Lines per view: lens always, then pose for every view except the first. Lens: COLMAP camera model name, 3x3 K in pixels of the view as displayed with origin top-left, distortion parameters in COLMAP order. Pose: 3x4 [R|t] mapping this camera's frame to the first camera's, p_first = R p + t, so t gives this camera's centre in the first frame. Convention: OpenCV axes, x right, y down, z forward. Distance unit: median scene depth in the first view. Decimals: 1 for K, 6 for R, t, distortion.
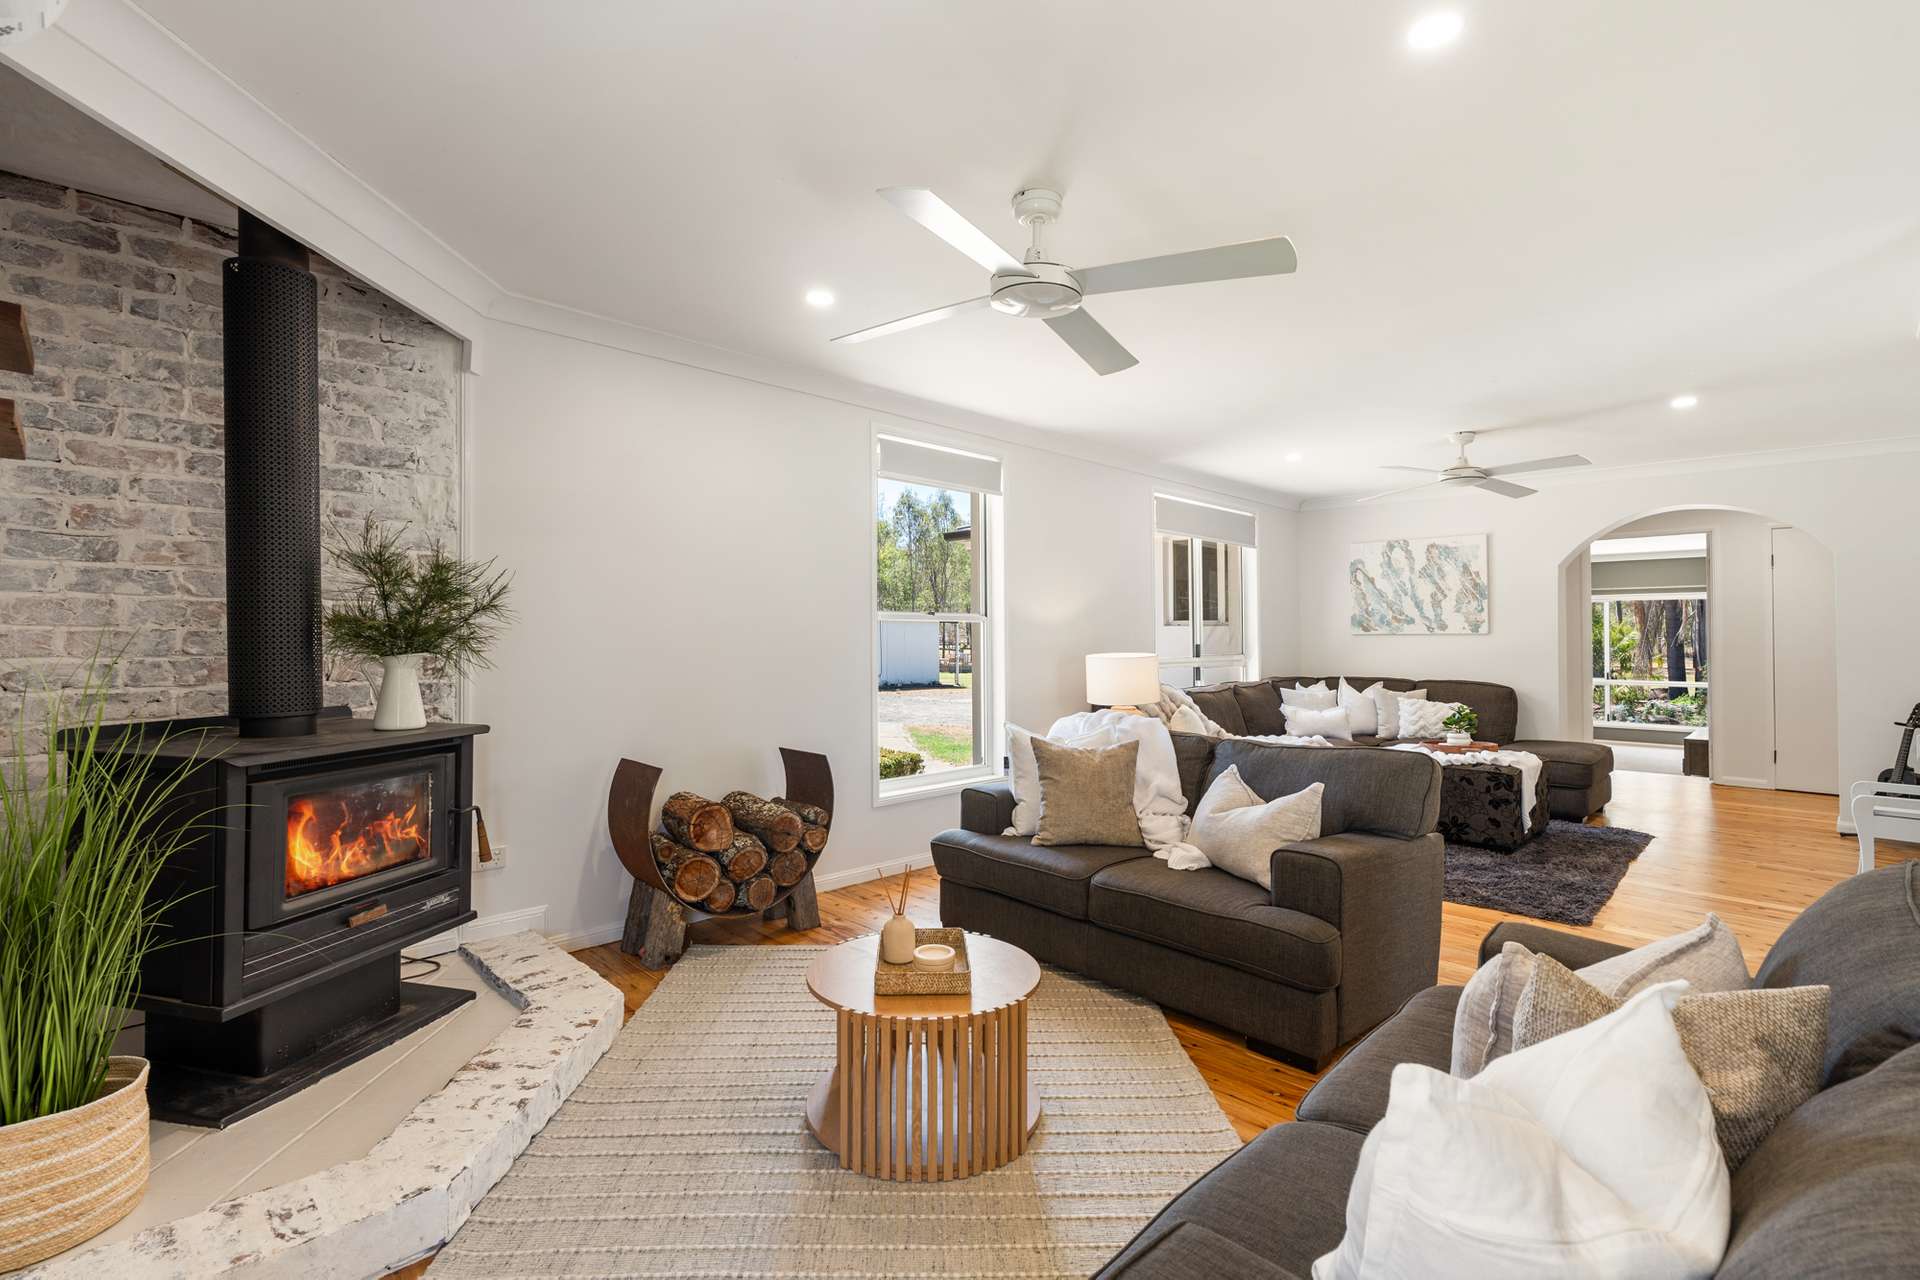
lens RADIAL K [[866.5, 0, 949.7], [0, 866.5, 629.7], [0, 0, 1]] dist [-0.007712, 0.002620]
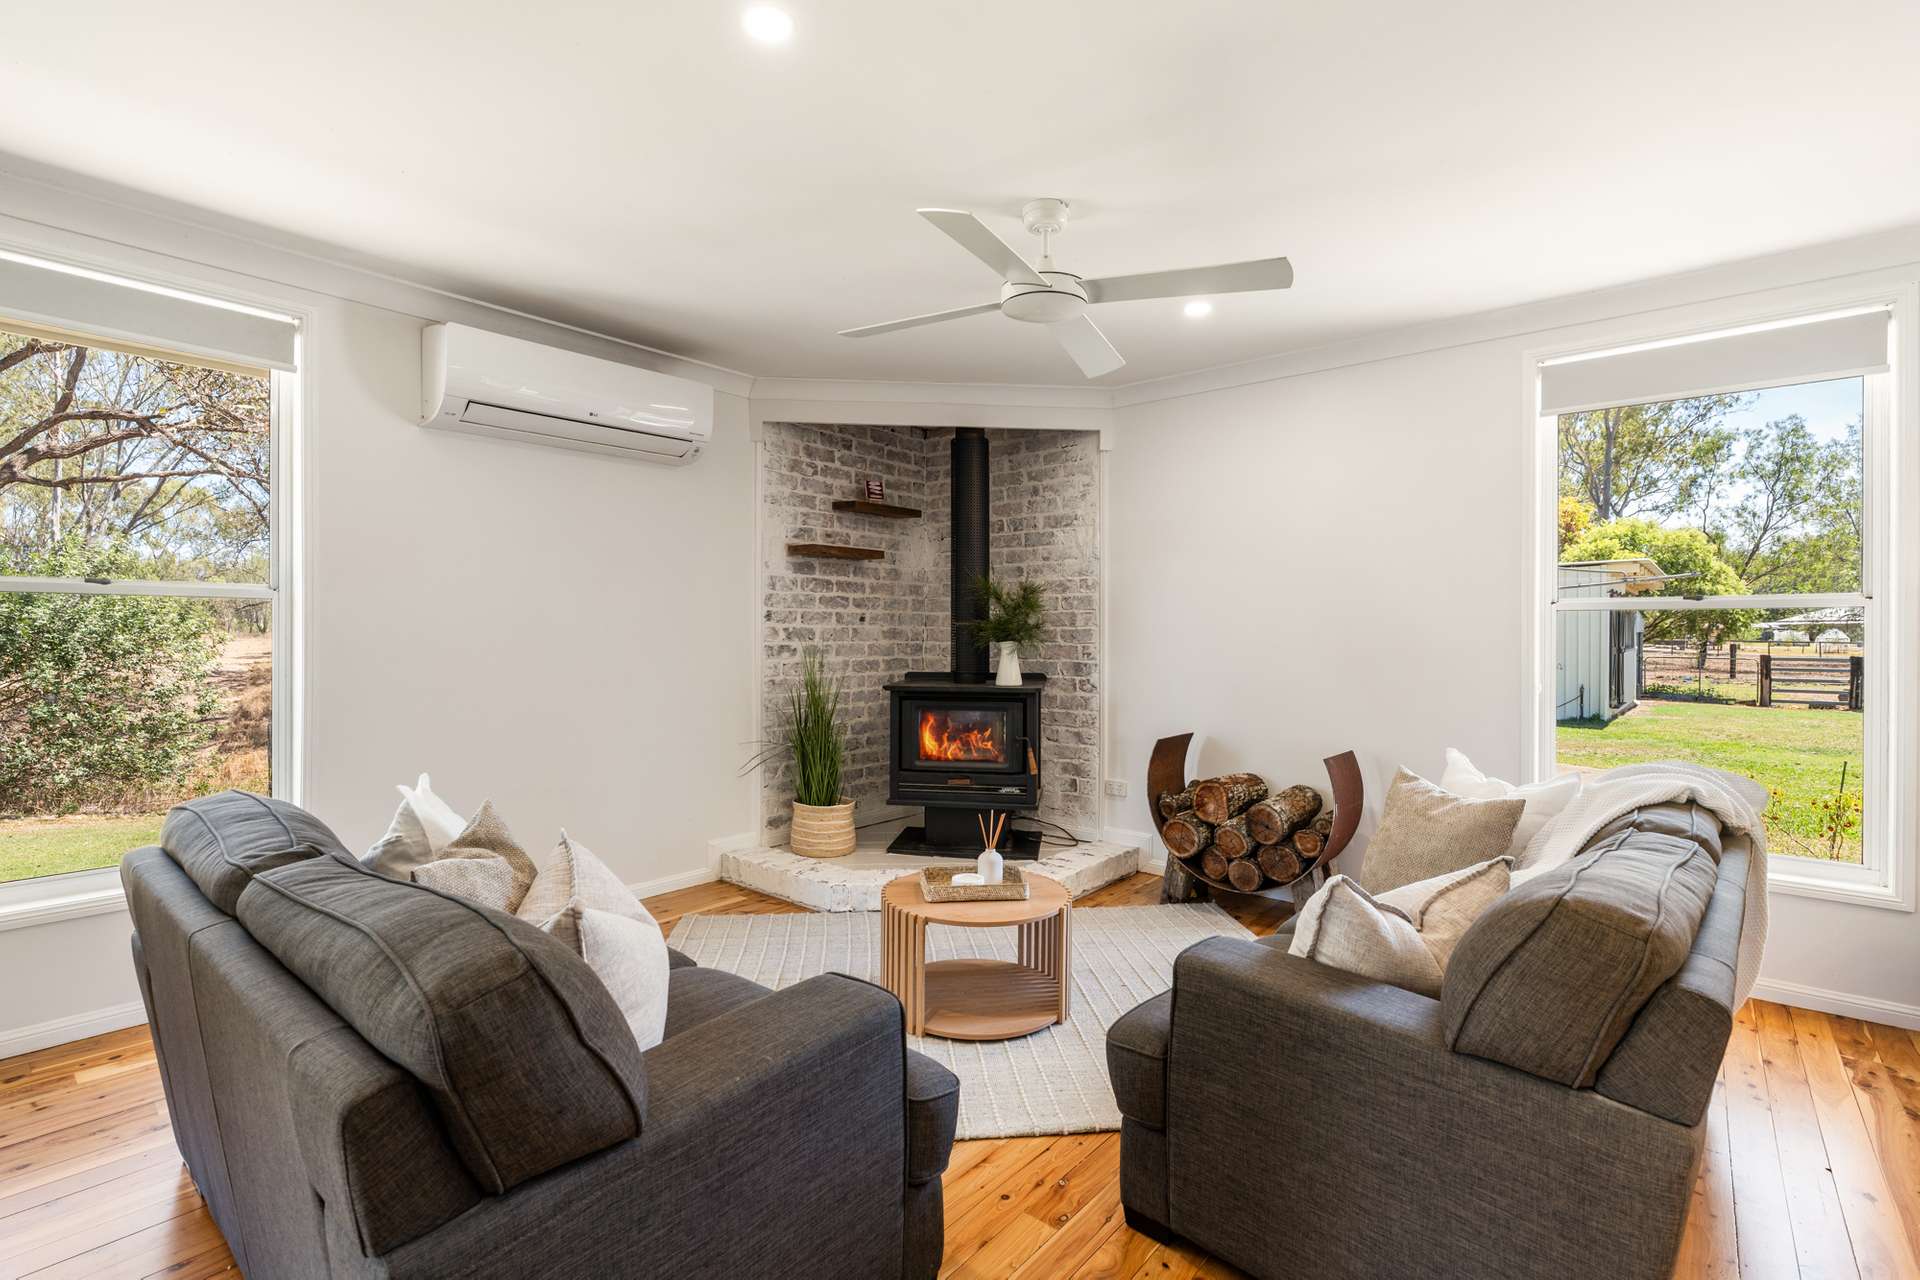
lens RADIAL K [[866.5, 0, 941.7], [0, 866.5, 635.8], [0, 0, 1]] dist [-0.007712, 0.002620]
pose [[0.093883, 0.004631, -0.995572, 1.103901], [0.008292, 0.999951, 0.005434, 0.004916], [0.995549, -0.008766, 0.093840, 0.742000]]
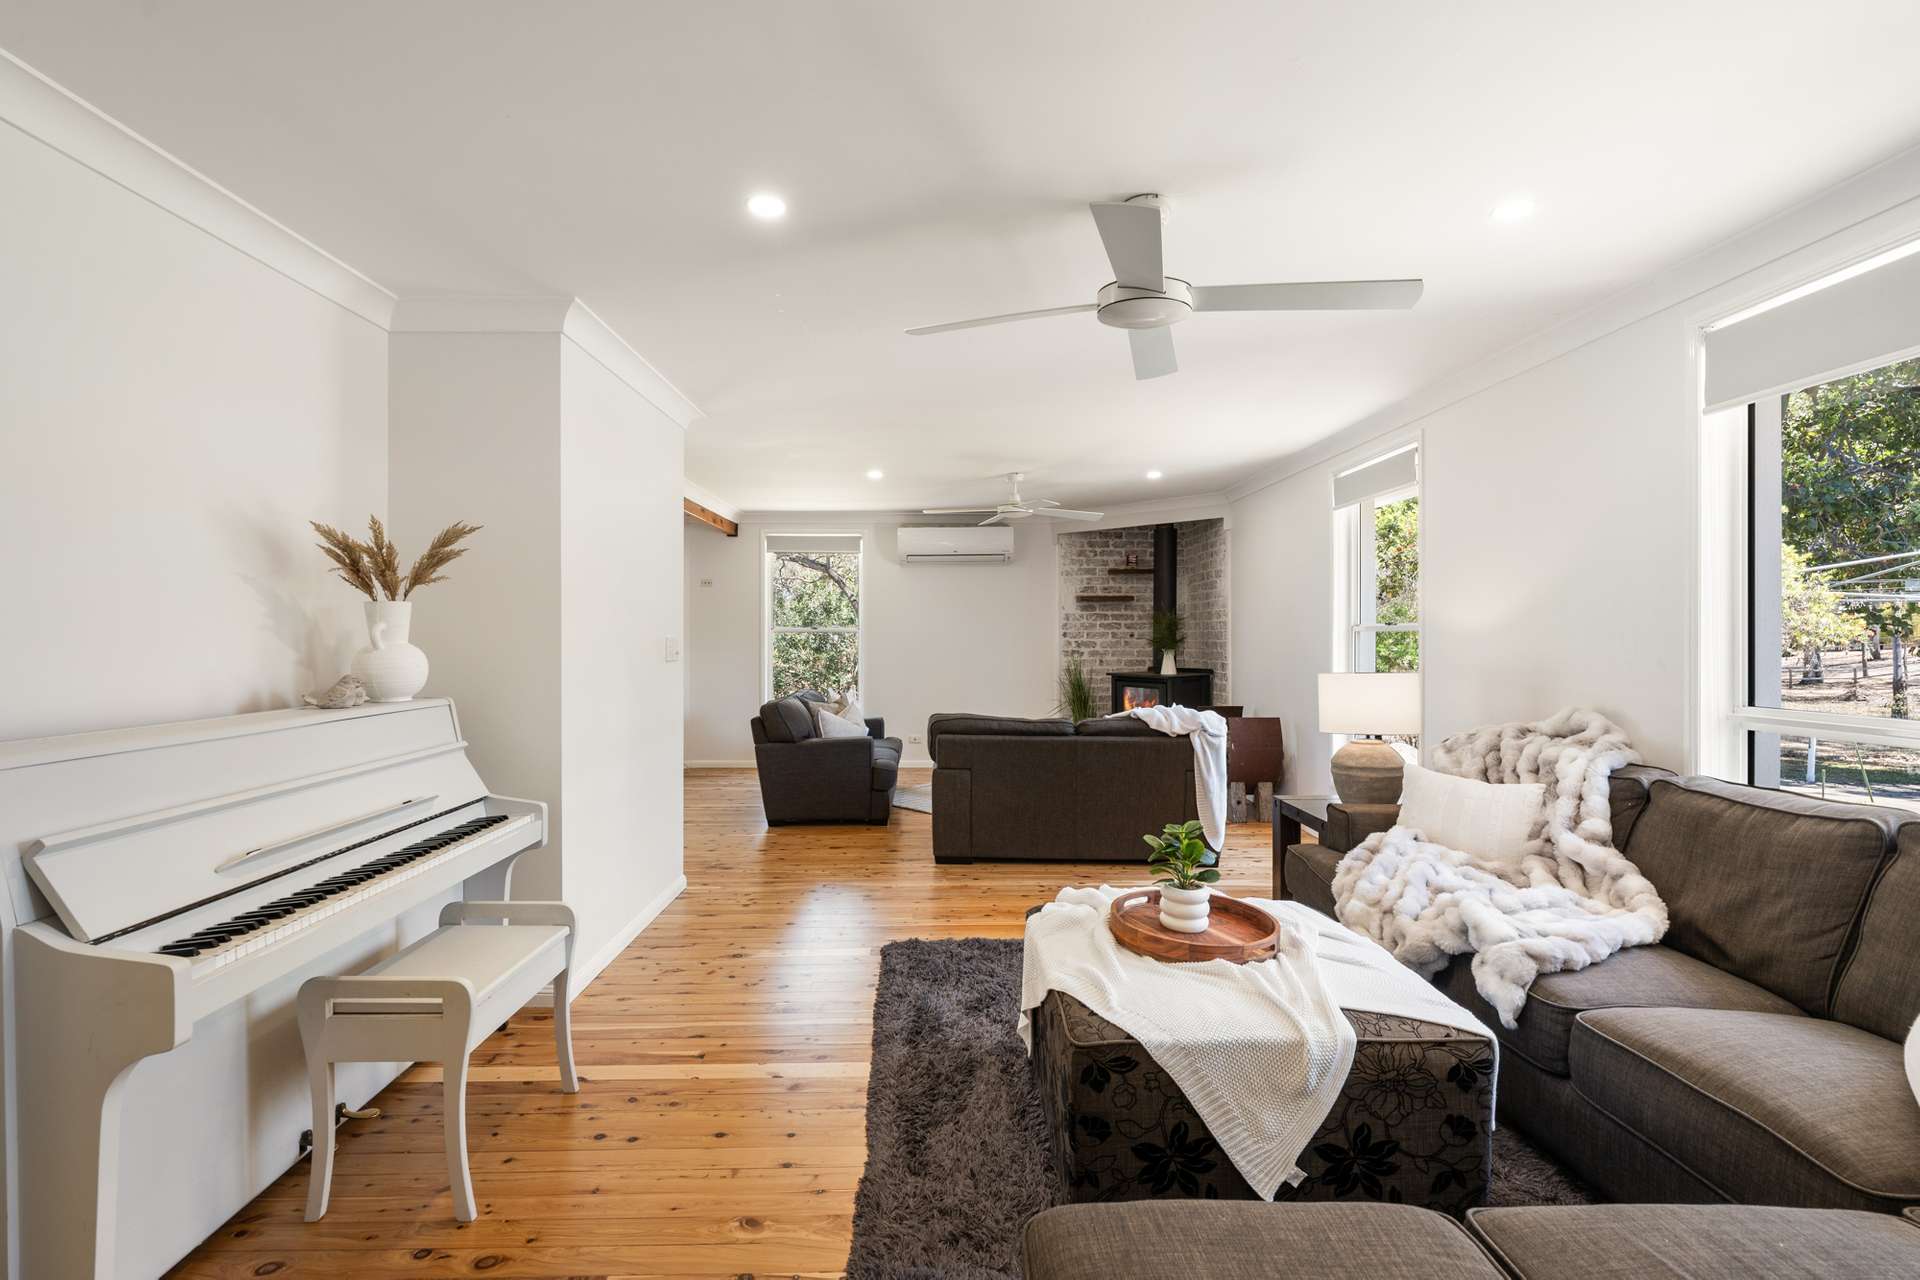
lens RADIAL K [[866.5, 0, 961.9], [0, 866.5, 641.3], [0, 0, 1]] dist [-0.007712, 0.002620]
pose [[-0.671601, 0.000233, -0.740913, 2.072845], [0.005379, 0.999975, -0.004561, 0.010128], [0.740893, -0.007048, -0.671586, 2.530580]]
